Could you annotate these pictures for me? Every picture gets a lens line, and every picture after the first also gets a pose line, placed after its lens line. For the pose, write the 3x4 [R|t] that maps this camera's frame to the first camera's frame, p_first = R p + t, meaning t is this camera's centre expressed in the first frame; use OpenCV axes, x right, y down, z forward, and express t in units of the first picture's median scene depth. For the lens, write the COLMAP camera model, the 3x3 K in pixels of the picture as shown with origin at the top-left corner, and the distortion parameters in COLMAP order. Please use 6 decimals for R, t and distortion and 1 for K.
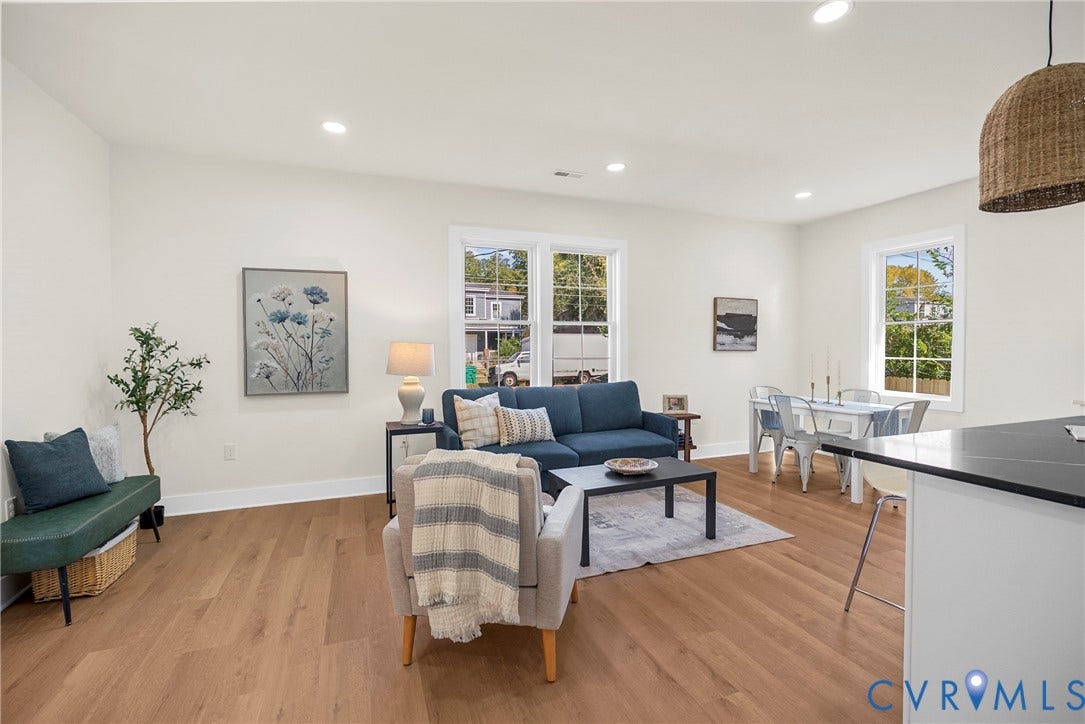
lens RADIAL K [[480.4, 0, 544.9], [0, 480.4, 360.5], [0, 0, 1]] dist [-0.003151, -0.000044]
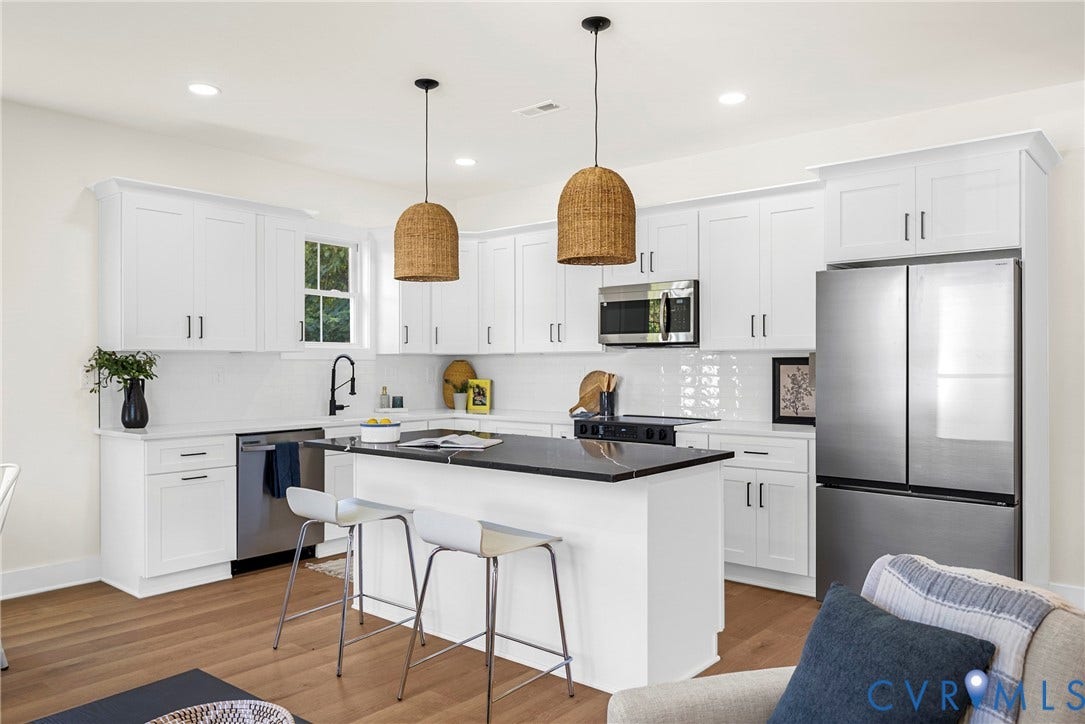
lens RADIAL K [[783.4, 0, 542.5], [0, 783.4, 362.0], [0, 0, 1]] dist [-0.003380, -0.000141]
pose [[-0.485244, 0.004292, 0.874368, -0.261877], [0.028260, 0.999542, 0.010777, -0.024432], [-0.873922, 0.029940, -0.485143, 0.700367]]
